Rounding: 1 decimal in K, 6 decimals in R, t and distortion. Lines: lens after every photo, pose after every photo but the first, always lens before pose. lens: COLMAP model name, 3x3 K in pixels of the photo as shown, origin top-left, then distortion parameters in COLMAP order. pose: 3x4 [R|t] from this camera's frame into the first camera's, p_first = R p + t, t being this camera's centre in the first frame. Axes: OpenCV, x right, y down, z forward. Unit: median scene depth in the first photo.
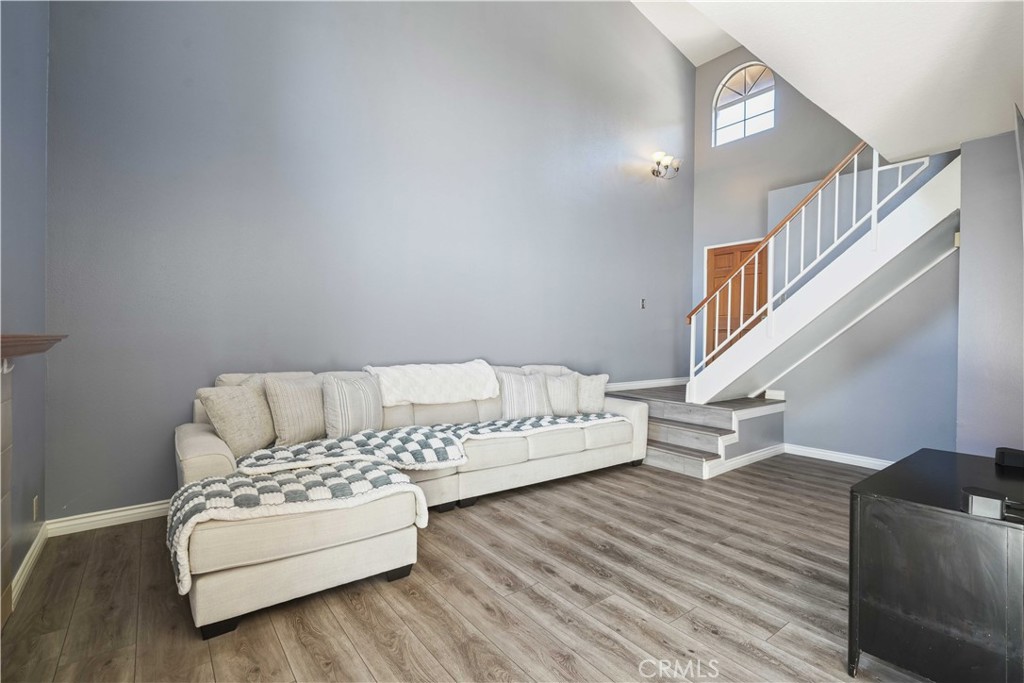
lens RADIAL K [[483.5, 0, 515.0], [0, 483.5, 340.0], [0, 0, 1]] dist [0.000118, 0.000420]
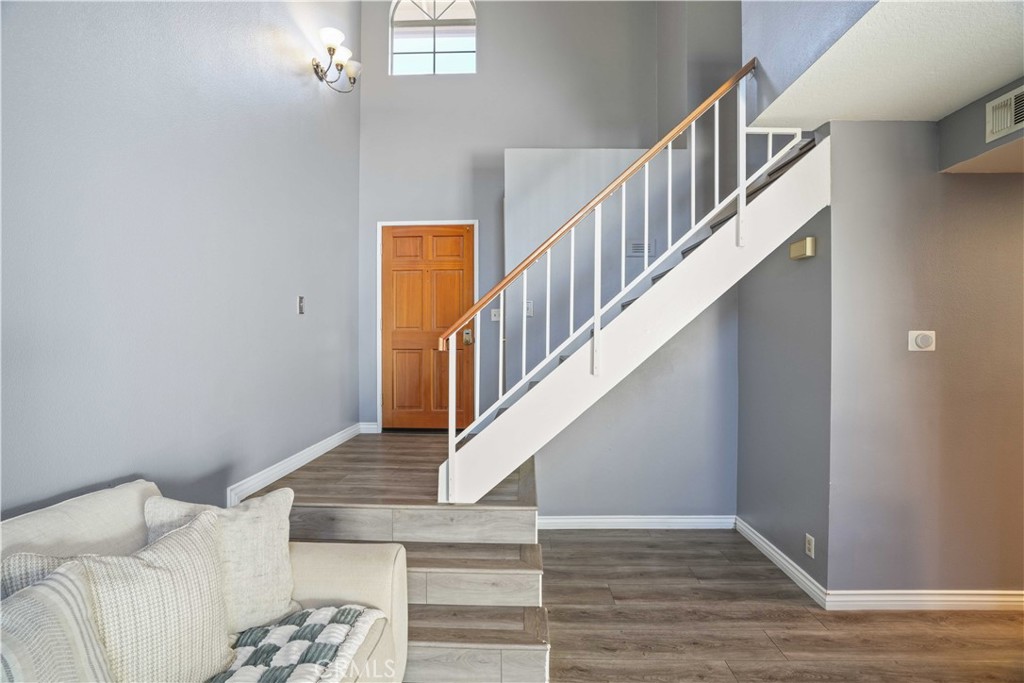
lens RADIAL K [[472.6, 0, 512.6], [0, 472.6, 345.9], [0, 0, 1]] dist [-0.048024, 0.000433]
pose [[0.636999, -0.020438, 0.770594, 0.023178], [0.011916, 0.999790, 0.016667, -0.048402], [-0.770773, -0.001434, 0.637109, 0.661230]]
